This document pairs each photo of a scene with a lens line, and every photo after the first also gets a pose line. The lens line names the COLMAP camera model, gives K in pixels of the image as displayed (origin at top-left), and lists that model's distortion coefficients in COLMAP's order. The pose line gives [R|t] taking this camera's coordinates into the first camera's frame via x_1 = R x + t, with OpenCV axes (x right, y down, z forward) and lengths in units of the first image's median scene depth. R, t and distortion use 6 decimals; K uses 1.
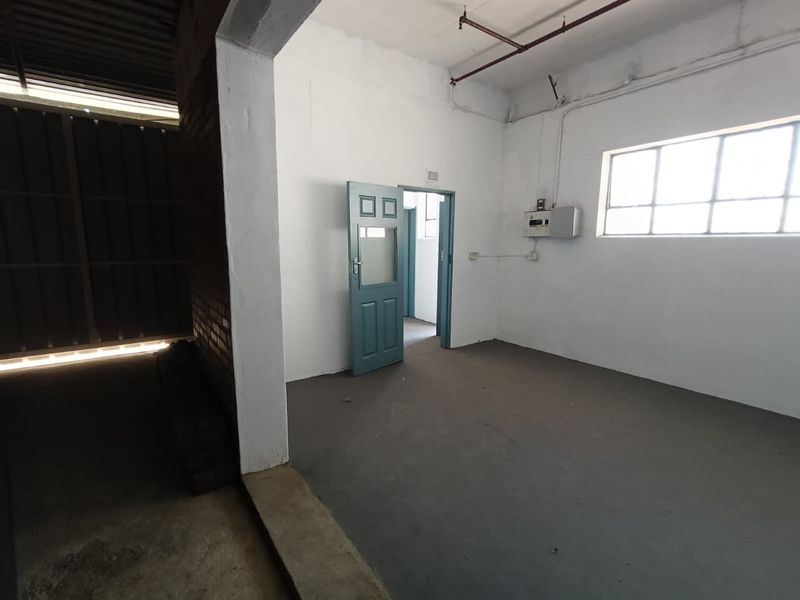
lens RADIAL K [[383.1, 0, 395.1], [0, 383.1, 297.2], [0, 0, 1]] dist [-0.009078, 0.008528]
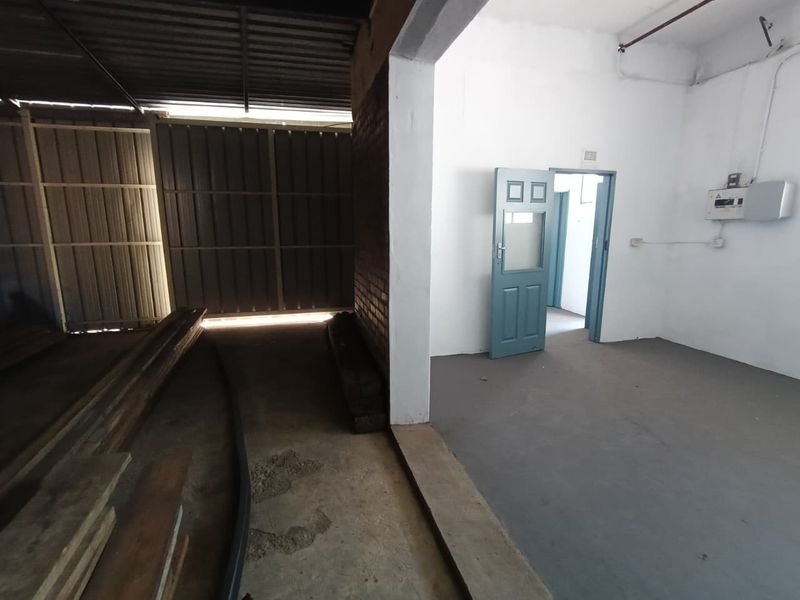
lens RADIAL K [[383.1, 0, 392.2], [0, 383.1, 297.1], [0, 0, 1]] dist [-0.009078, 0.008528]
pose [[0.931056, 0.056452, -0.360484, 0.006495], [-0.044425, 0.998147, 0.041570, 0.012941], [0.362163, -0.022690, 0.931839, -0.067692]]
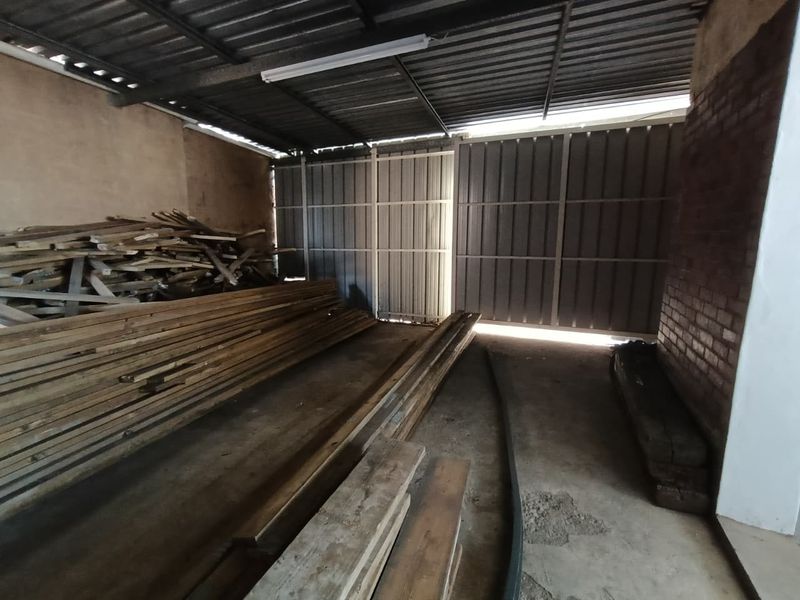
lens RADIAL K [[383.1, 0, 394.1], [0, 383.1, 297.3], [0, 0, 1]] dist [-0.009078, 0.008528]
pose [[0.506662, 0.128845, -0.852463, -0.070112], [-0.123665, 0.989406, 0.076043, 0.007193], [0.853229, 0.066892, 0.517228, -0.060944]]
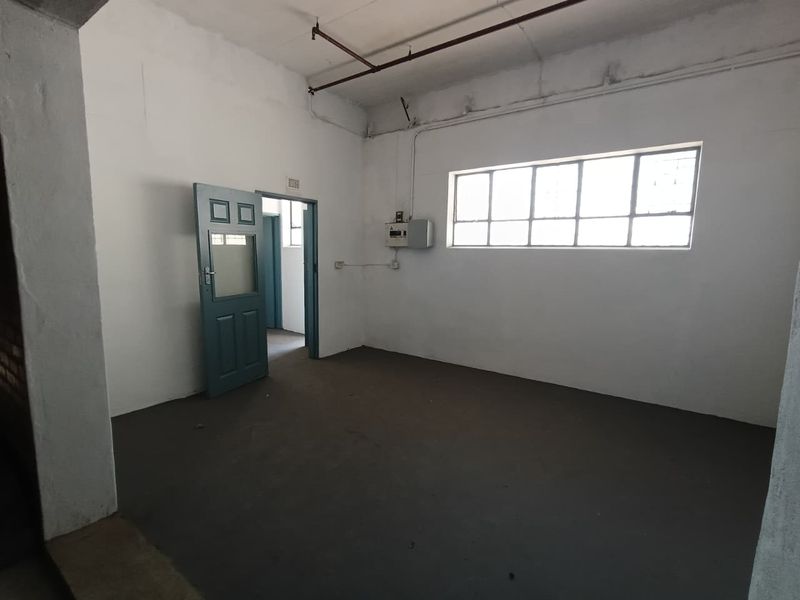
lens RADIAL K [[383.1, 0, 395.7], [0, 383.1, 296.7], [0, 0, 1]] dist [-0.009078, 0.008528]
pose [[0.946137, -0.028932, 0.322471, 0.029823], [0.036816, 0.999153, -0.018375, -0.000337], [-0.321667, 0.029258, 0.946401, 0.000307]]
